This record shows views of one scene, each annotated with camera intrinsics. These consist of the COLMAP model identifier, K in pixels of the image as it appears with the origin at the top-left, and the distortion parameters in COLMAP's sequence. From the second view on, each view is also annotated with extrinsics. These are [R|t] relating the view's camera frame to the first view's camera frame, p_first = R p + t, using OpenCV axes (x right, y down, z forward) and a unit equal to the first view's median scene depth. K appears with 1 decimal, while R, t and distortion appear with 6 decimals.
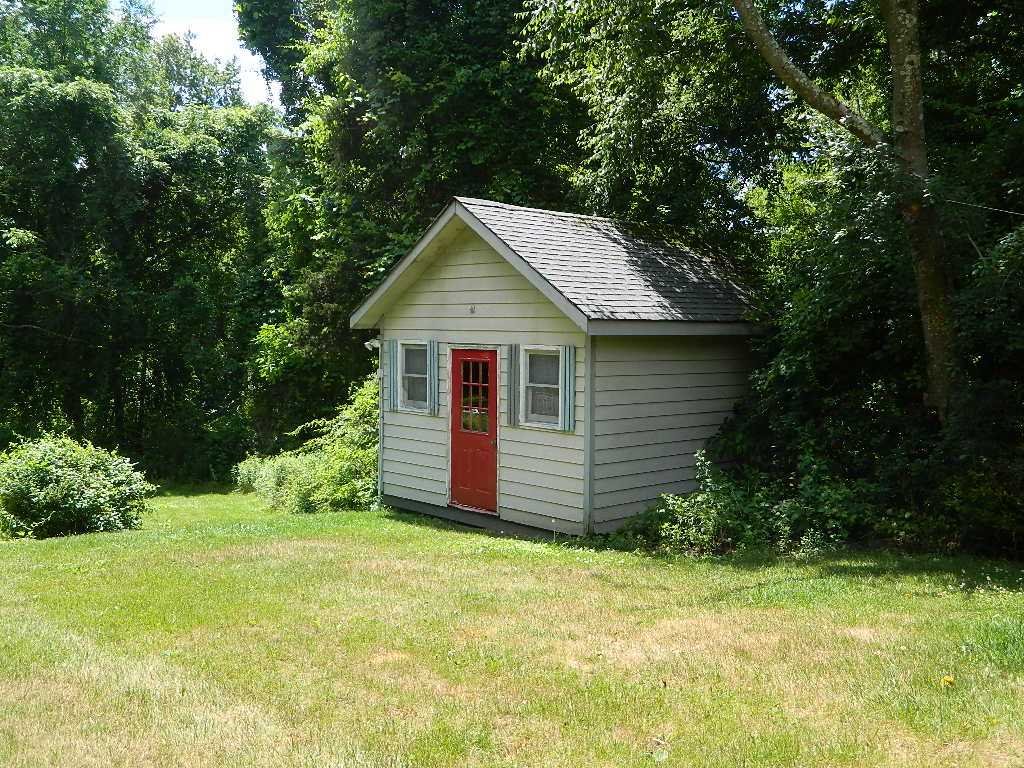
lens RADIAL K [[1005.7, 0, 513.8], [0, 1005.7, 381.8], [0, 0, 1]] dist [0.063696, 0.000000]
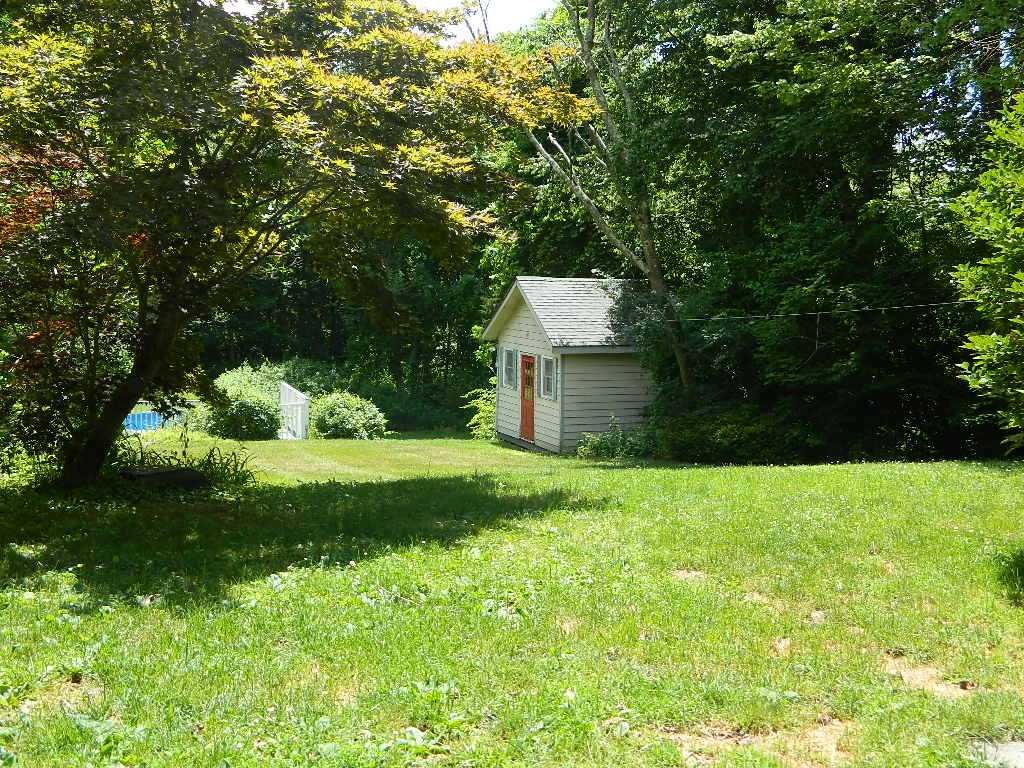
lens RADIAL K [[1221.8, 0, 511.4], [0, 1221.8, 384.6], [0, 0, 1]] dist [-0.002080, 0.000000]
pose [[0.930935, 0.040252, -0.362960, 0.784515], [-0.027168, 0.998786, 0.041084, -0.072812], [0.364173, -0.028386, 0.930899, -1.178267]]
